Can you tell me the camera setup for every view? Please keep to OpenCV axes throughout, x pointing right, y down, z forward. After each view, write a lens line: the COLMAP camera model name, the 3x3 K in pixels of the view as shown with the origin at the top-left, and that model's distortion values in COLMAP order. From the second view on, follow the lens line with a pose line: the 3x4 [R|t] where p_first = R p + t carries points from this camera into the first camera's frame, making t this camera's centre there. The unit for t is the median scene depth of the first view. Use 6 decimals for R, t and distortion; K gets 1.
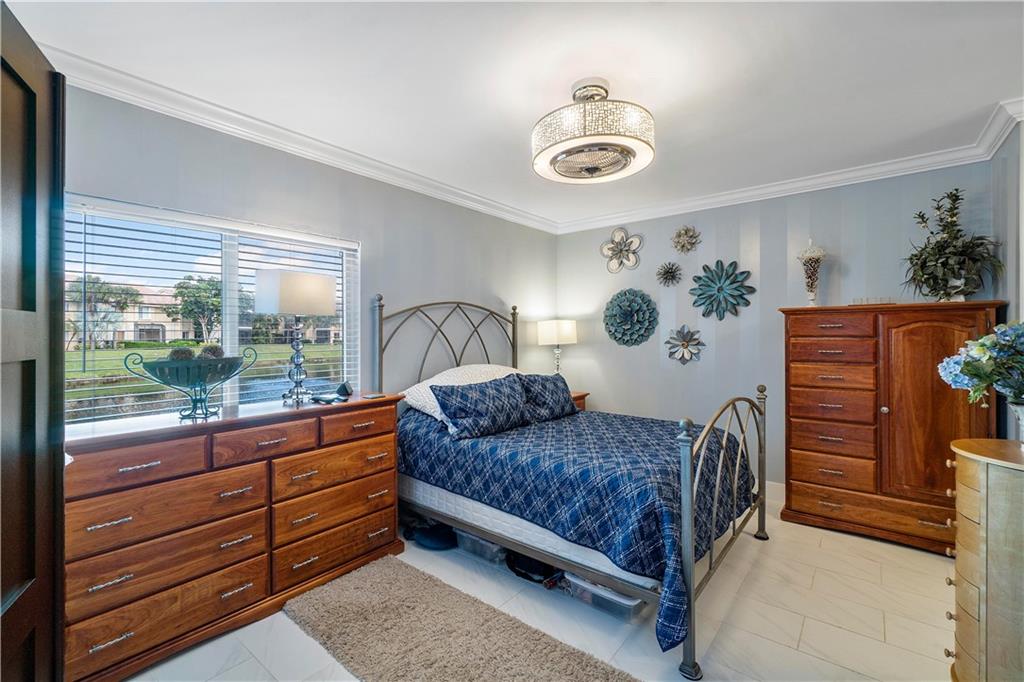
lens RADIAL K [[443.8, 0, 503.5], [0, 443.8, 334.2], [0, 0, 1]] dist [-0.004452, 0.000791]
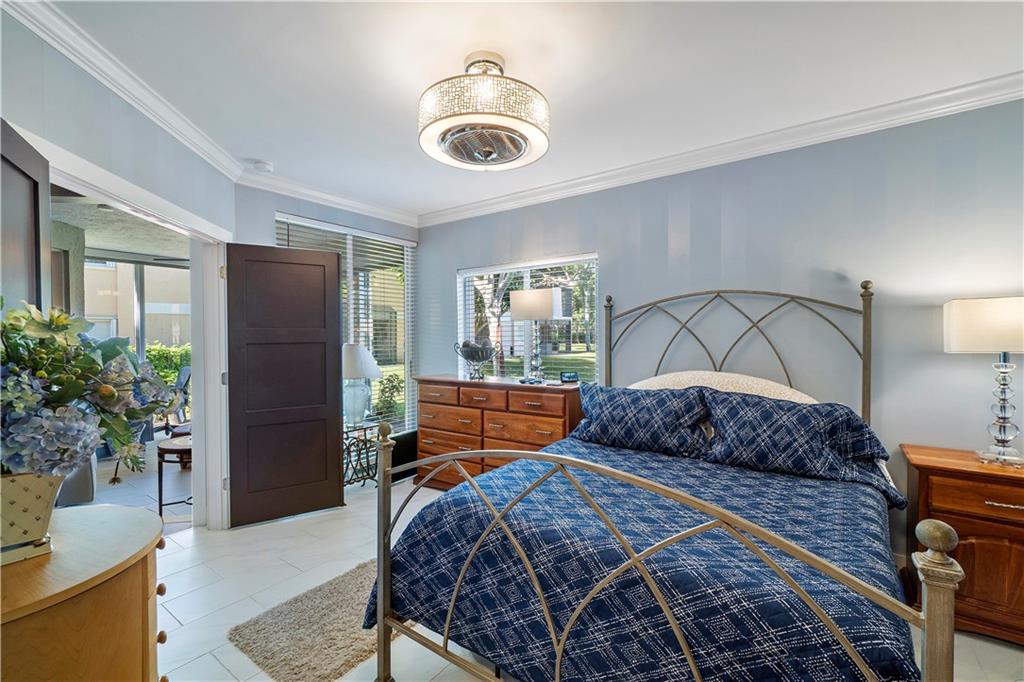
lens RADIAL K [[443.8, 0, 515.1], [0, 443.8, 342.7], [0, 0, 1]] dist [-0.004452, 0.000791]
pose [[0.063620, 0.011438, -0.997909, 0.746448], [-0.000404, 0.999935, 0.011435, 0.010596], [0.997974, -0.000324, 0.063621, 0.677688]]
